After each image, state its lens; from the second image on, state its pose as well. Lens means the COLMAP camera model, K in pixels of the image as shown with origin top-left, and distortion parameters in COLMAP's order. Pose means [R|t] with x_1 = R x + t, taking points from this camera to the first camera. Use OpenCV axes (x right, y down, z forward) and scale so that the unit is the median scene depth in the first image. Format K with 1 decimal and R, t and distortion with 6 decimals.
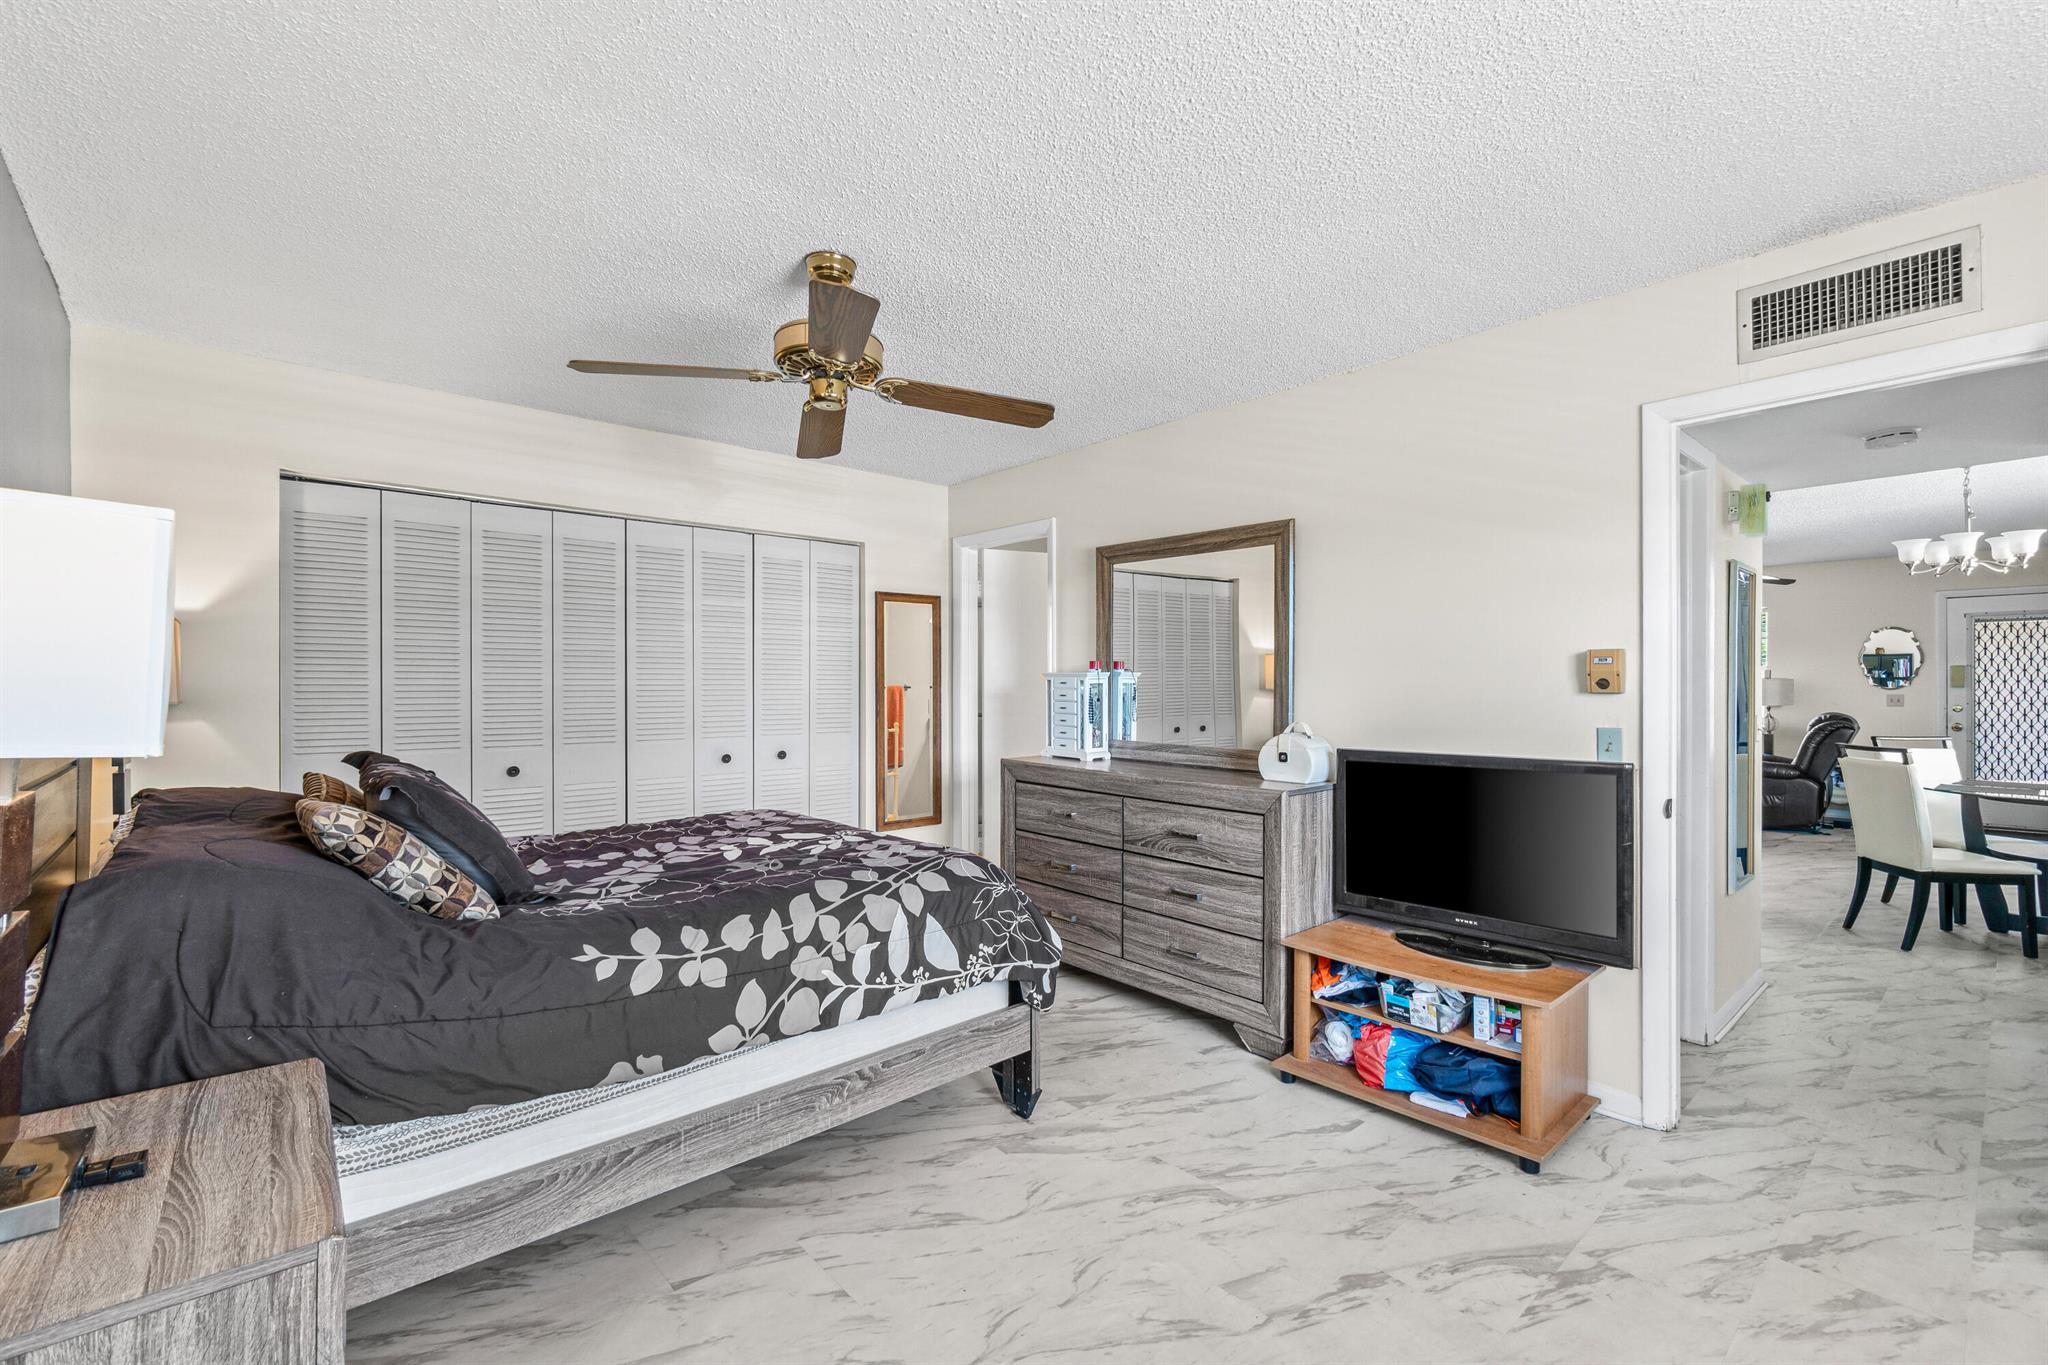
lens RADIAL K [[896.2, 0, 1028.3], [0, 896.2, 683.5], [0, 0, 1]] dist [-0.001962, -0.000210]
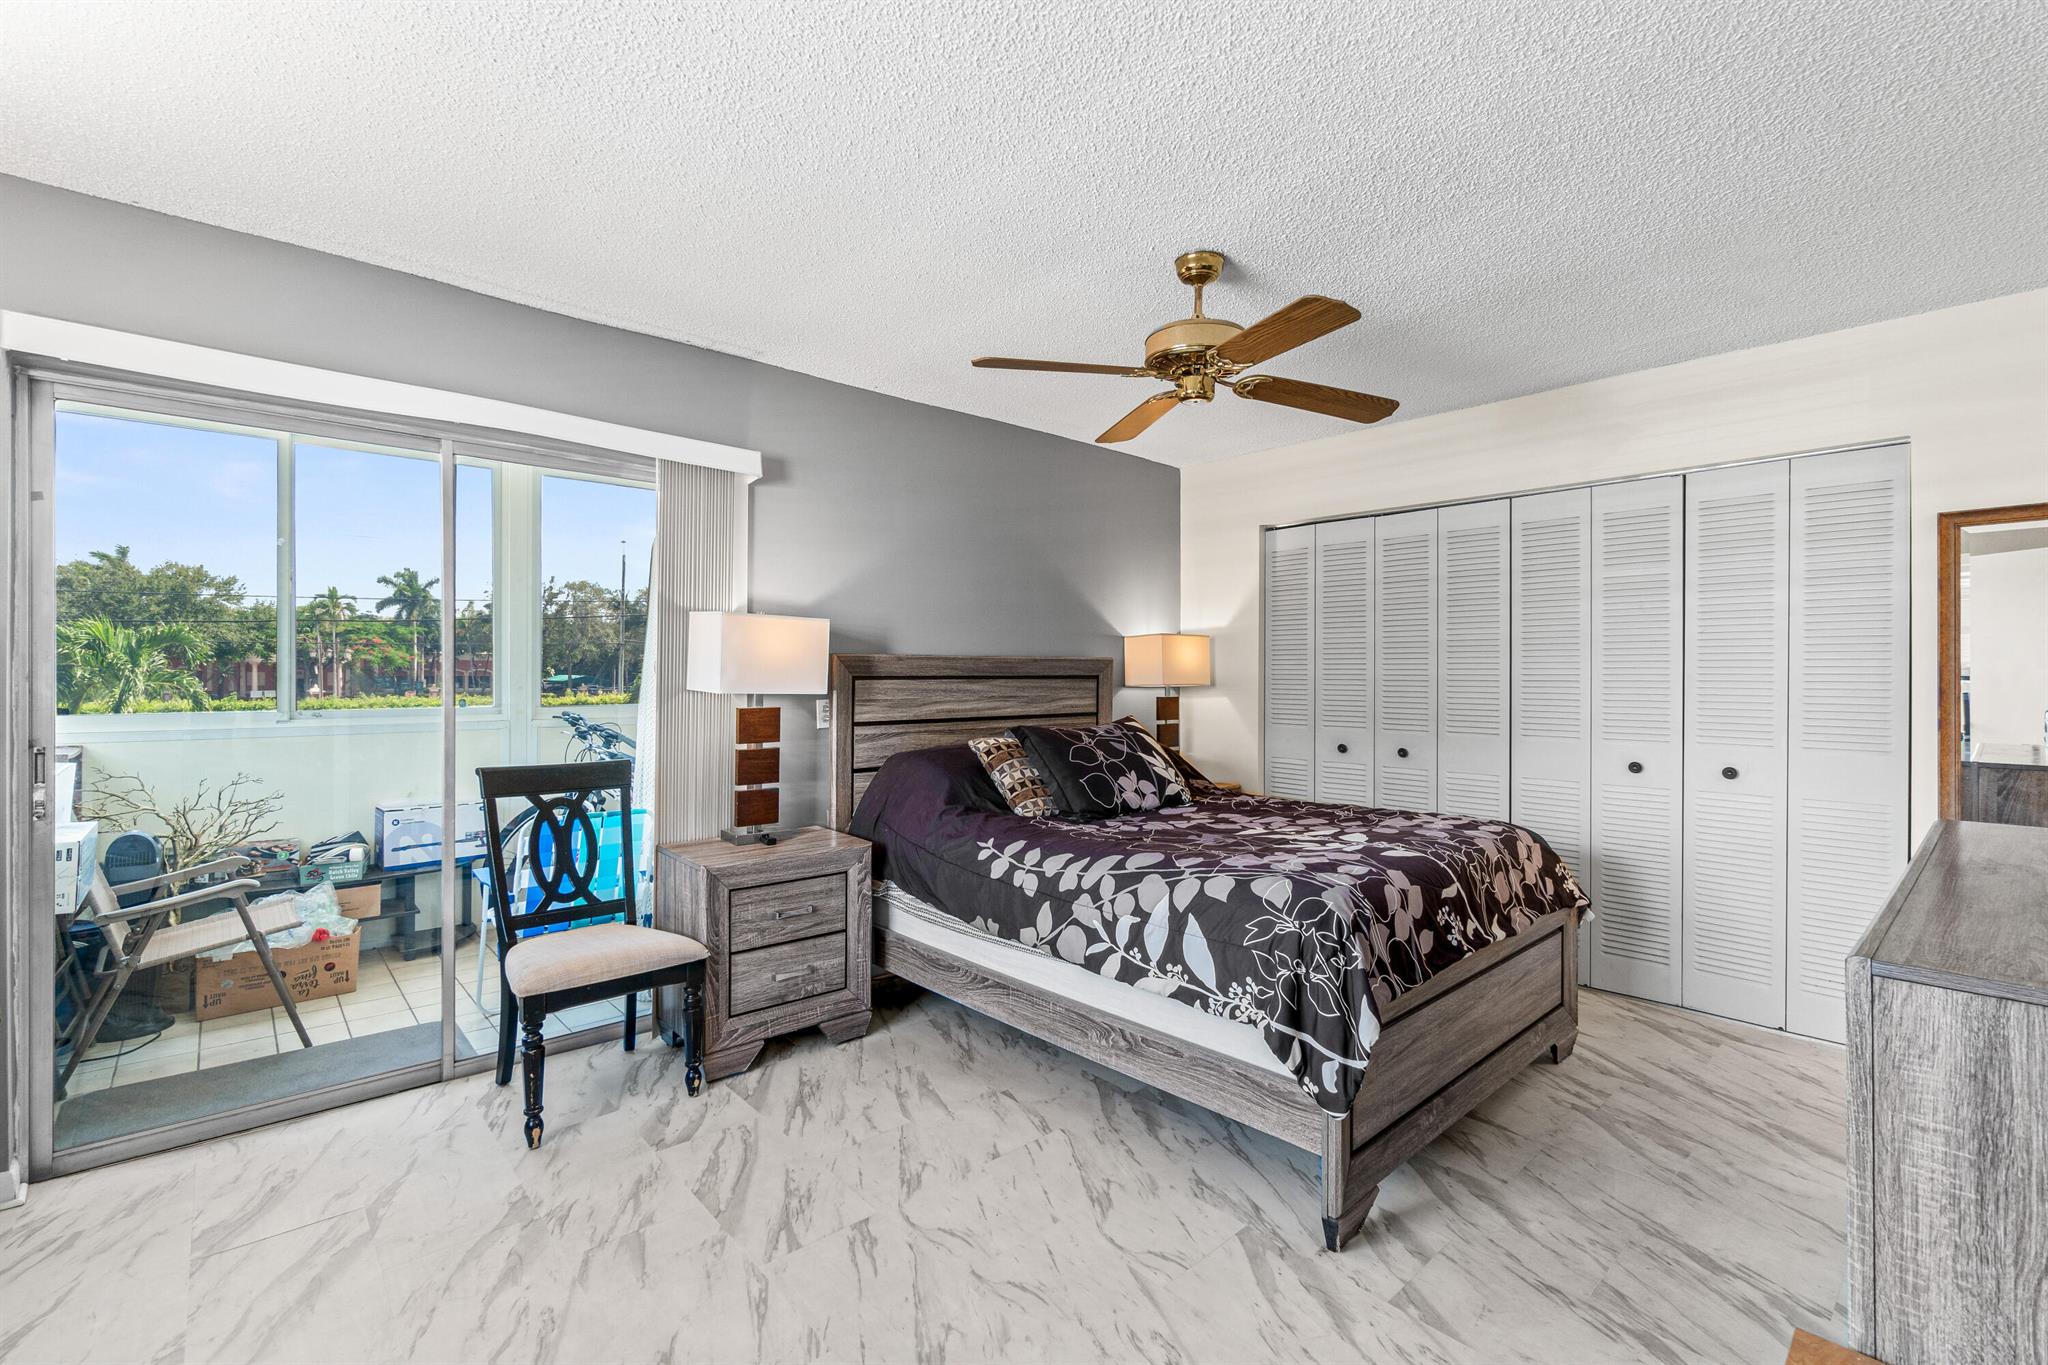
lens RADIAL K [[905.3, 0, 1019.1], [0, 905.3, 671.9], [0, 0, 1]] dist [-0.002531, -0.000238]
pose [[-0.010049, -0.004161, -0.999941, 0.881419], [-0.003328, 0.999986, -0.004128, 0.007661], [0.999944, 0.003287, -0.010063, 0.867686]]
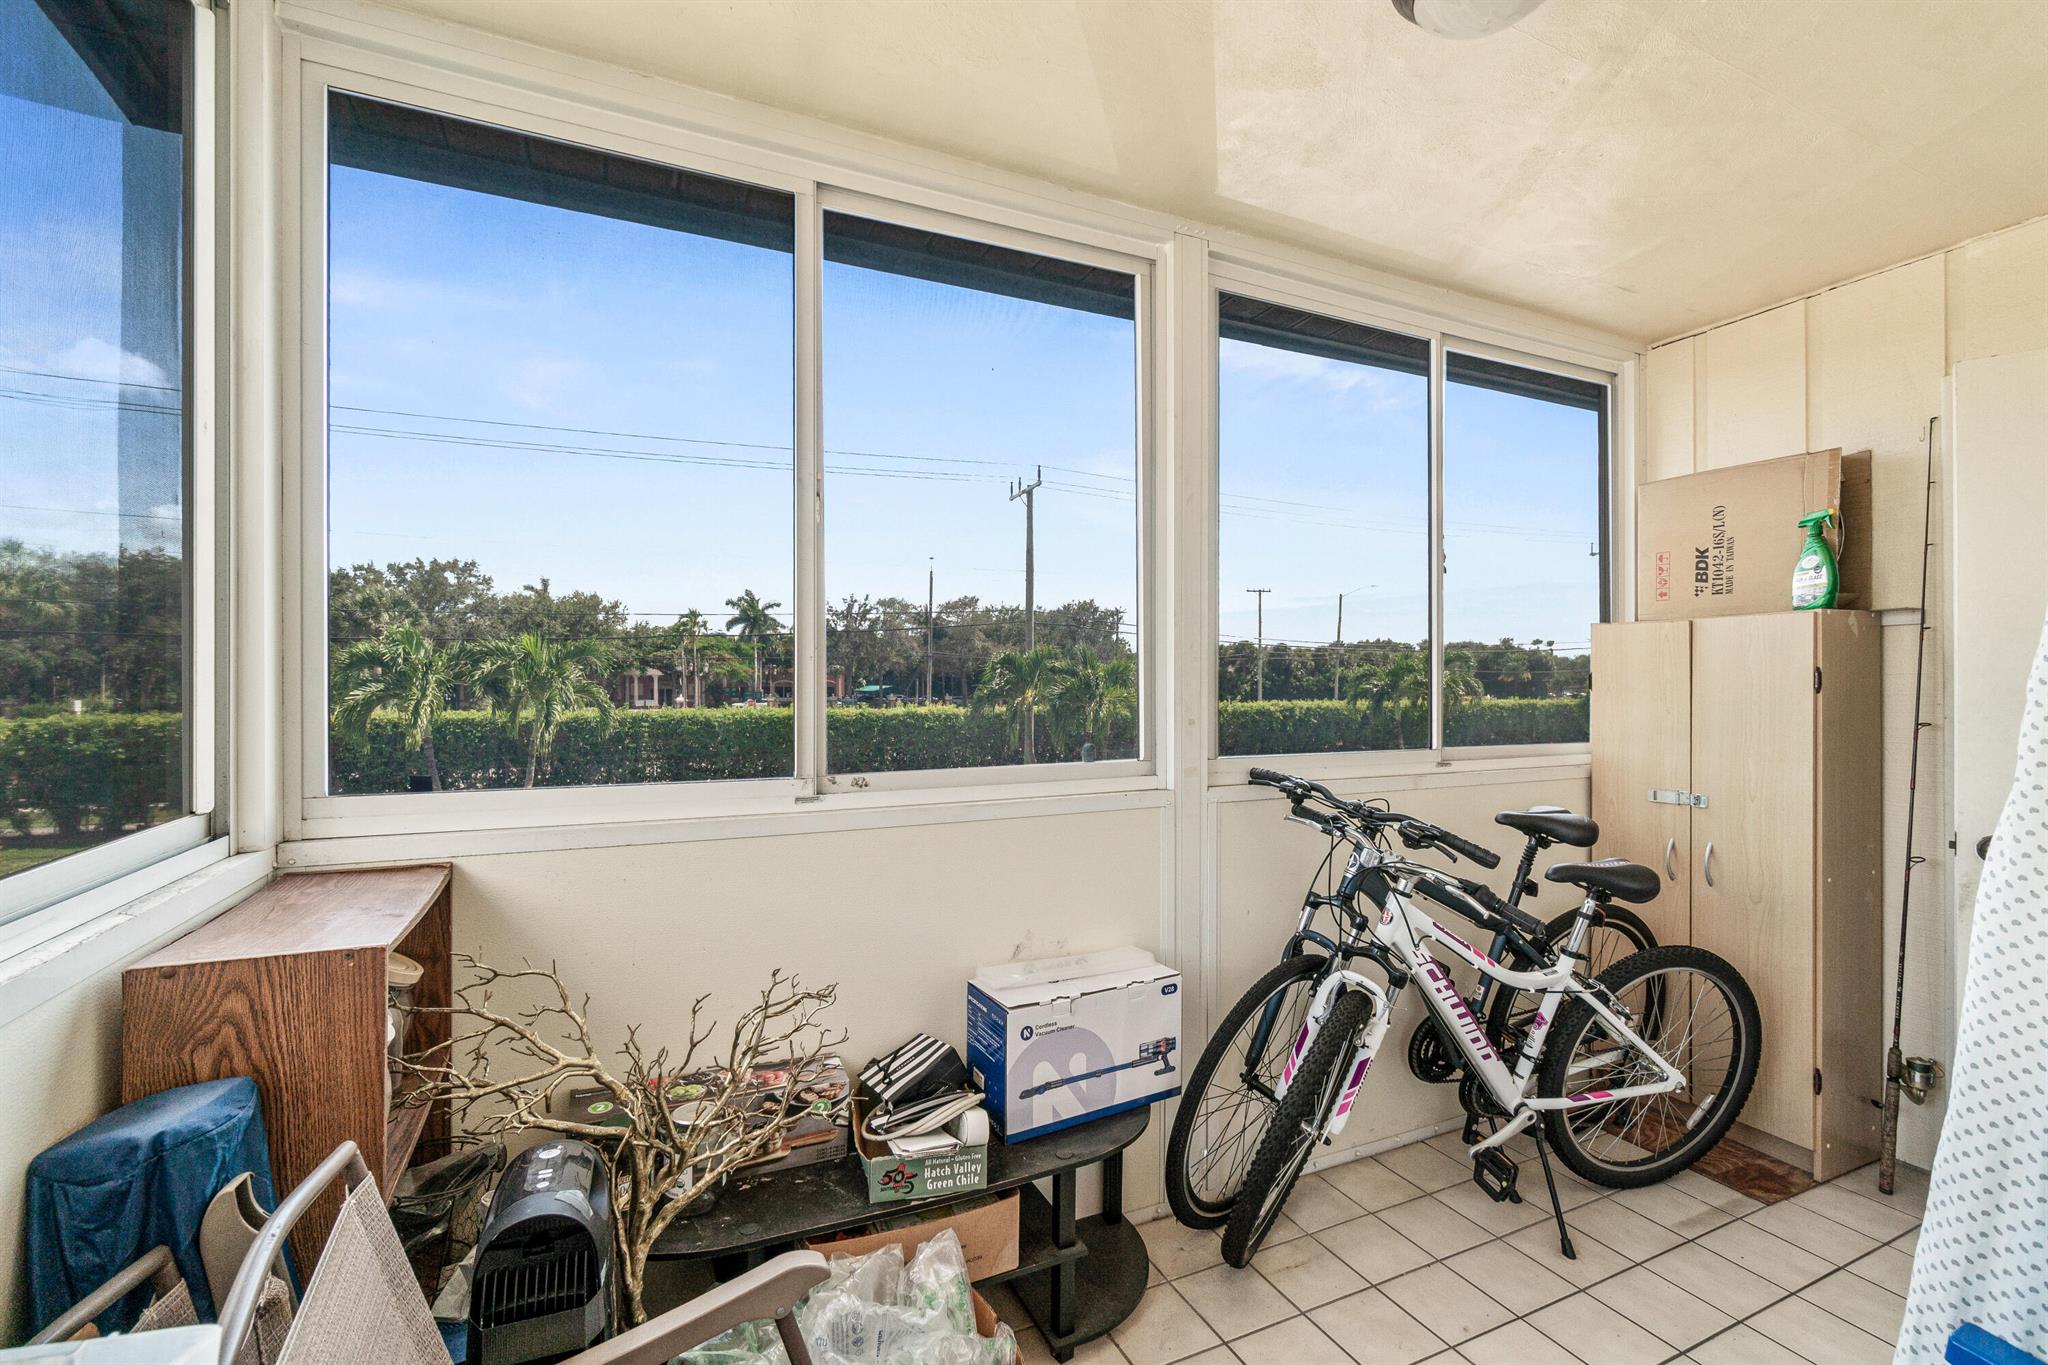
lens RADIAL K [[896.2, 0, 1028.3], [0, 896.2, 683.5], [0, 0, 1]] dist [-0.001962, -0.000210]
pose [[-0.293487, -0.001411, -0.955962, 0.489506], [-0.000666, 0.999999, -0.001272, 0.004206], [0.955963, 0.000263, -0.293488, 0.479801]]
